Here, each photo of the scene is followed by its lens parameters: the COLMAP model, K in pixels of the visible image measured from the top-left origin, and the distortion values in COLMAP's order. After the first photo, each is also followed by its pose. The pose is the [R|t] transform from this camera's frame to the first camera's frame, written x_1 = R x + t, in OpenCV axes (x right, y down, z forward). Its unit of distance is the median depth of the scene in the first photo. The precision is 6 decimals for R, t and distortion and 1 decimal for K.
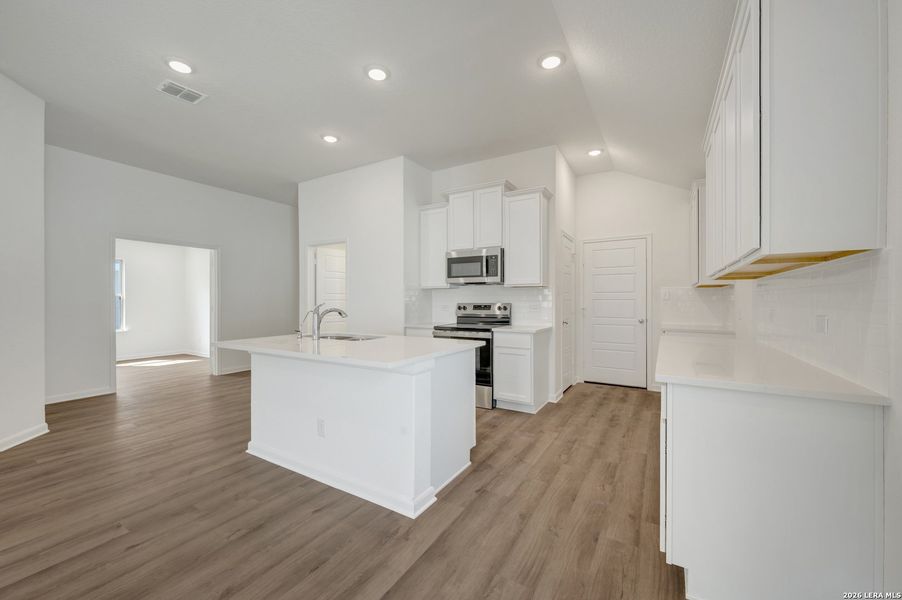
lens RADIAL K [[352.8, 0, 453.4], [0, 352.8, 302.5], [0, 0, 1]] dist [-0.003243, 0.000549]
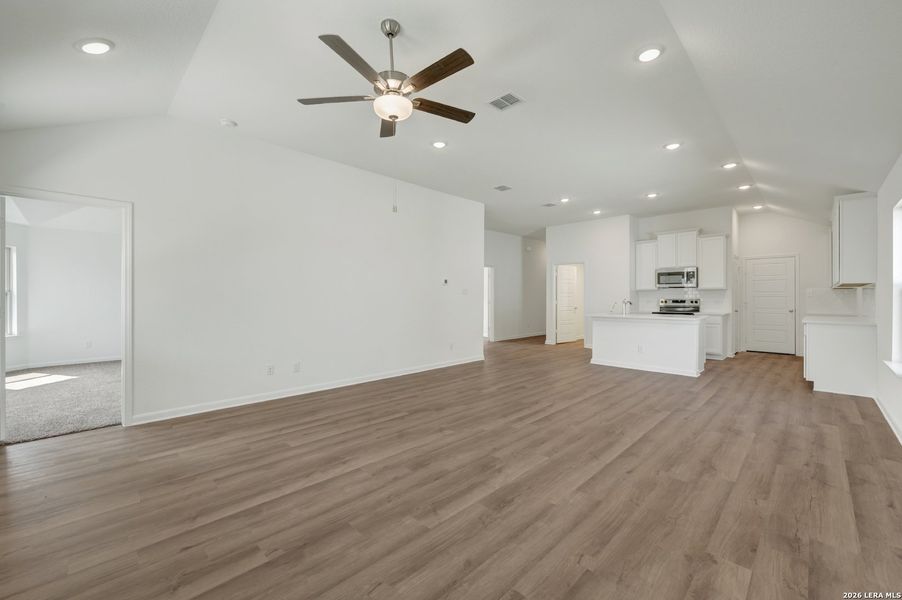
lens RADIAL K [[366.3, 0, 455.9], [0, 366.3, 299.8], [0, 0, 1]] dist [-0.003054, -0.001070]
pose [[0.970401, -0.000135, -0.241500, -0.537832], [0.000927, 0.999995, 0.003166, -0.000356], [0.241498, -0.003296, 0.970396, -0.963130]]
